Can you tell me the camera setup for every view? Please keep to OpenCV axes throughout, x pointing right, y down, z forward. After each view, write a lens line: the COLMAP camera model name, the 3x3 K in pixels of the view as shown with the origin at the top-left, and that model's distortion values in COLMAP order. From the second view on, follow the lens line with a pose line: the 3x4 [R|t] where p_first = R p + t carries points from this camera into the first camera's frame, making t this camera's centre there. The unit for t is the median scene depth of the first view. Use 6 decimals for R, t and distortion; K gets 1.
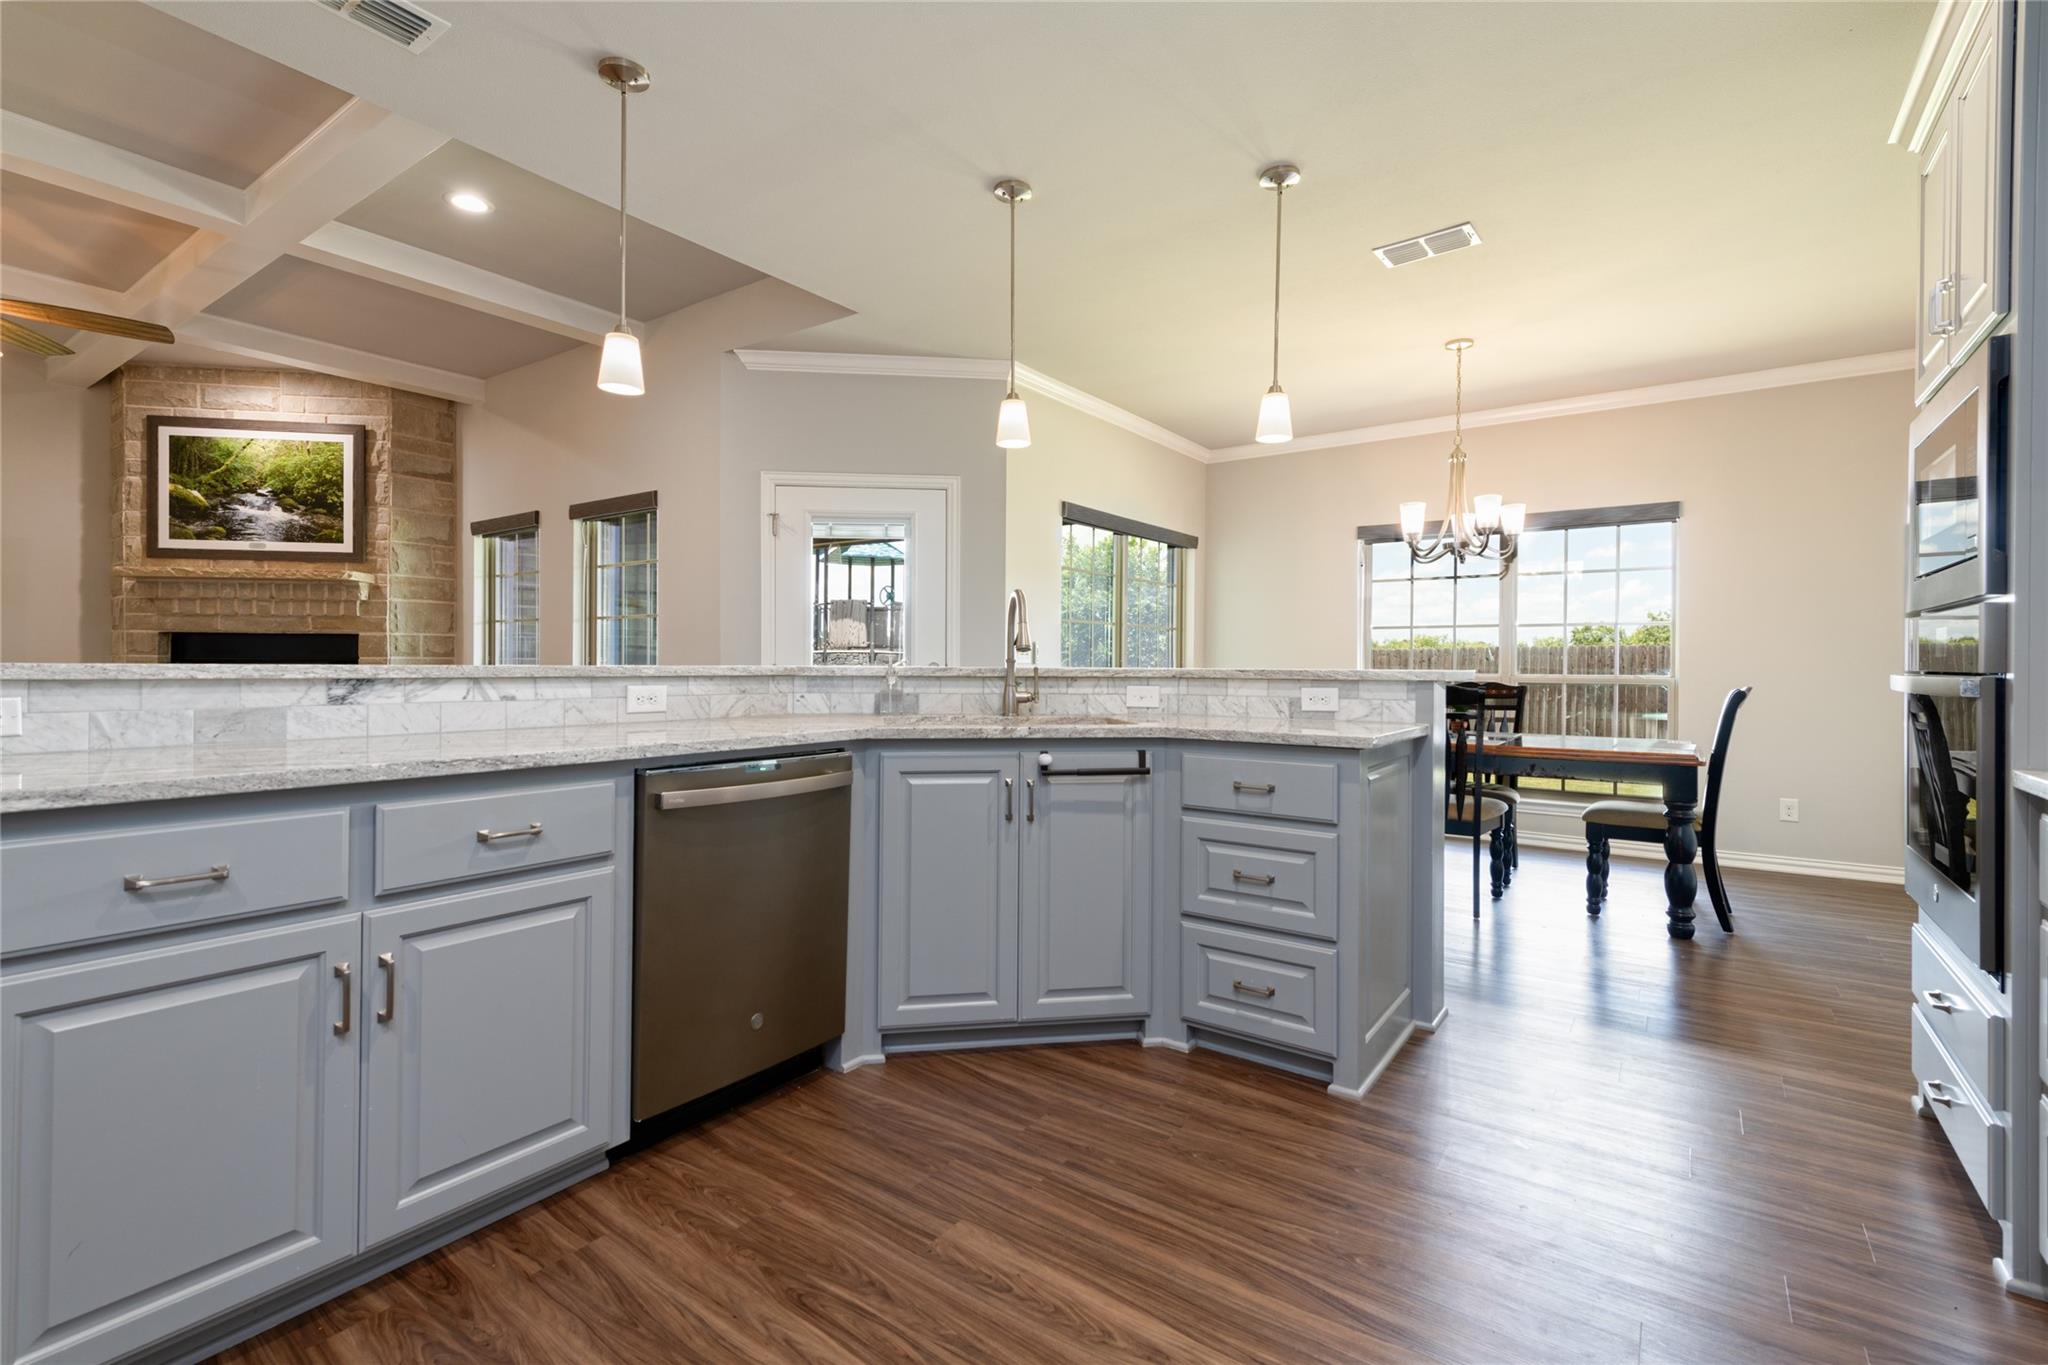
lens RADIAL K [[917.9, 0, 1032.3], [0, 917.9, 669.9], [0, 0, 1]] dist [0.016755, -0.005573]
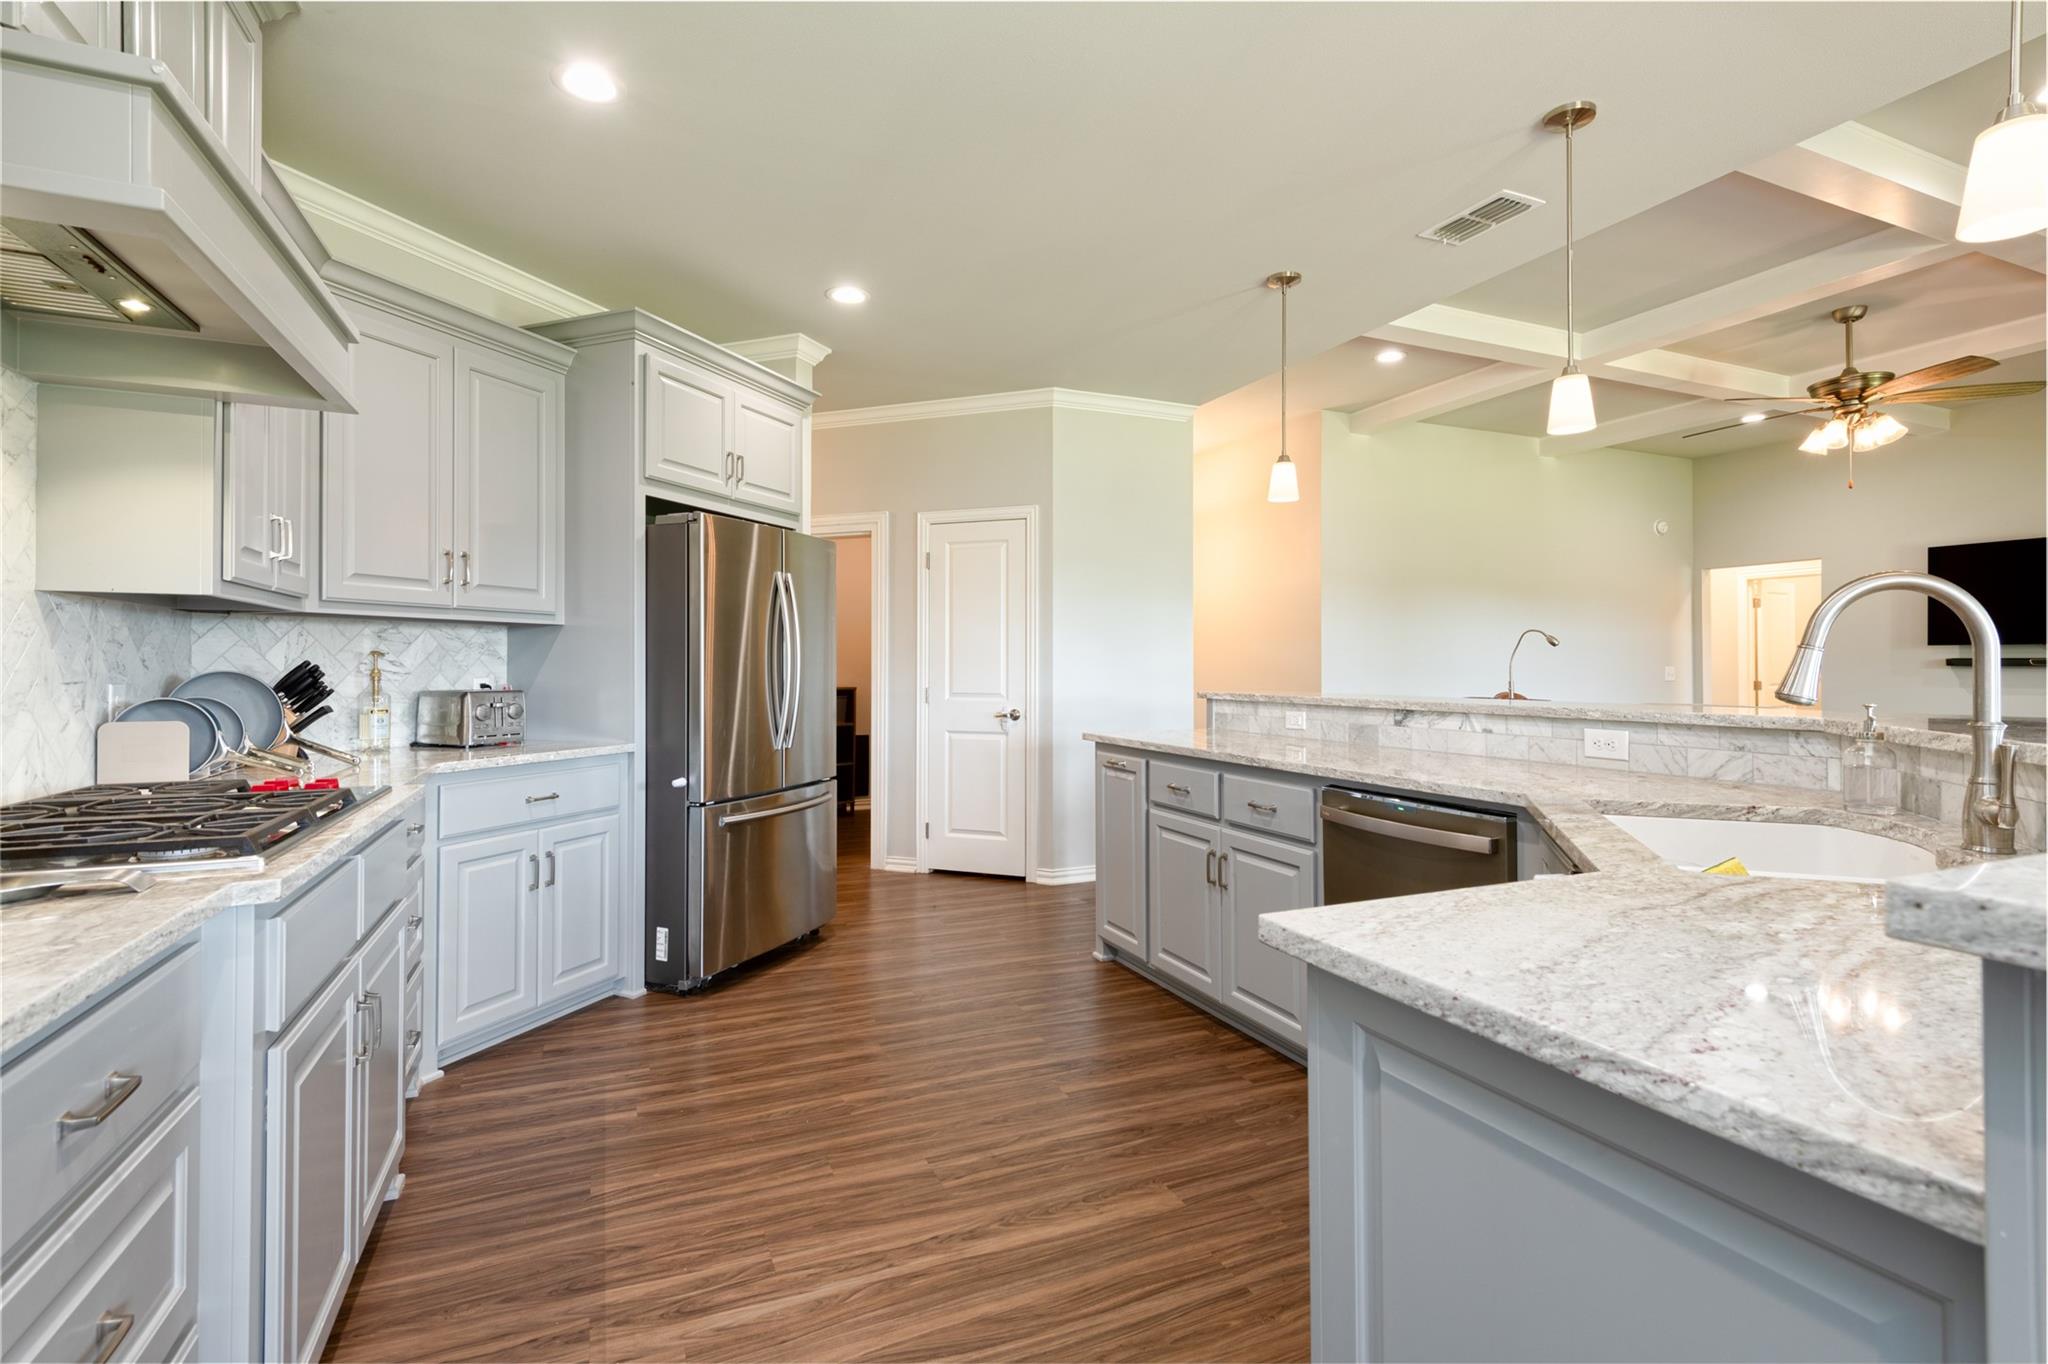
lens RADIAL K [[967.1, 0, 1039.5], [0, 967.1, 659.8], [0, 0, 1]] dist [0.010814, -0.006294]
pose [[-0.505076, -0.011001, -0.863005, 0.654285], [-0.005731, 0.999939, -0.009393, -0.037578], [0.863056, 0.000202, -0.505109, 0.903147]]
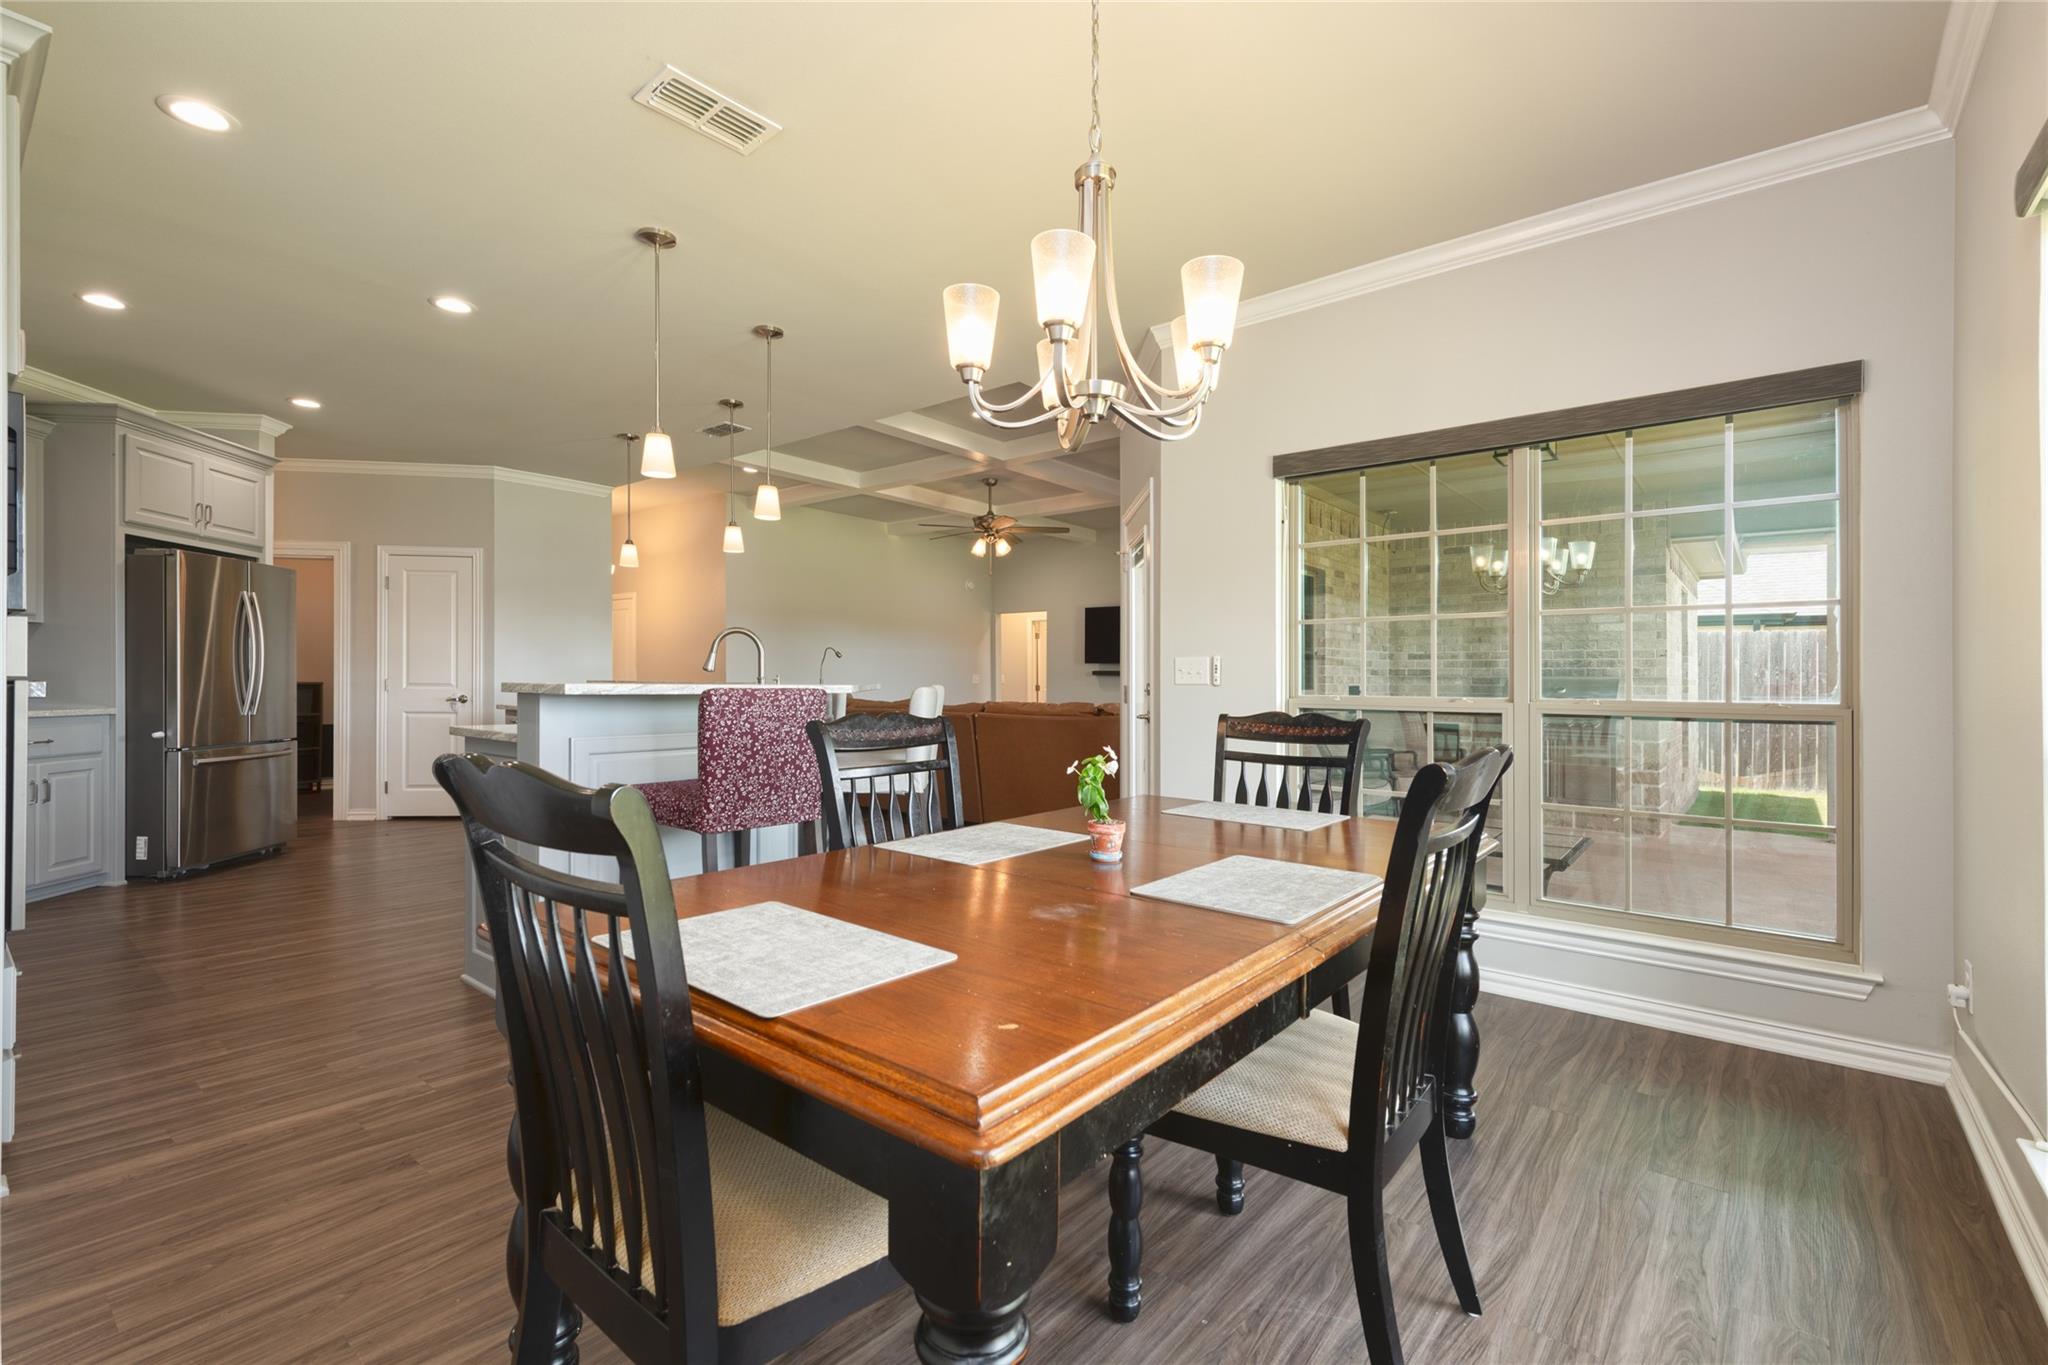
lens RADIAL K [[917.9, 0, 1051.3], [0, 917.9, 691.4], [0, 0, 1]] dist [0.016755, -0.005573]
pose [[-0.056703, 0.004057, -0.998383, 1.411579], [-0.014886, 0.999877, 0.004908, -0.004728], [0.998280, 0.015140, -0.056636, 1.603929]]
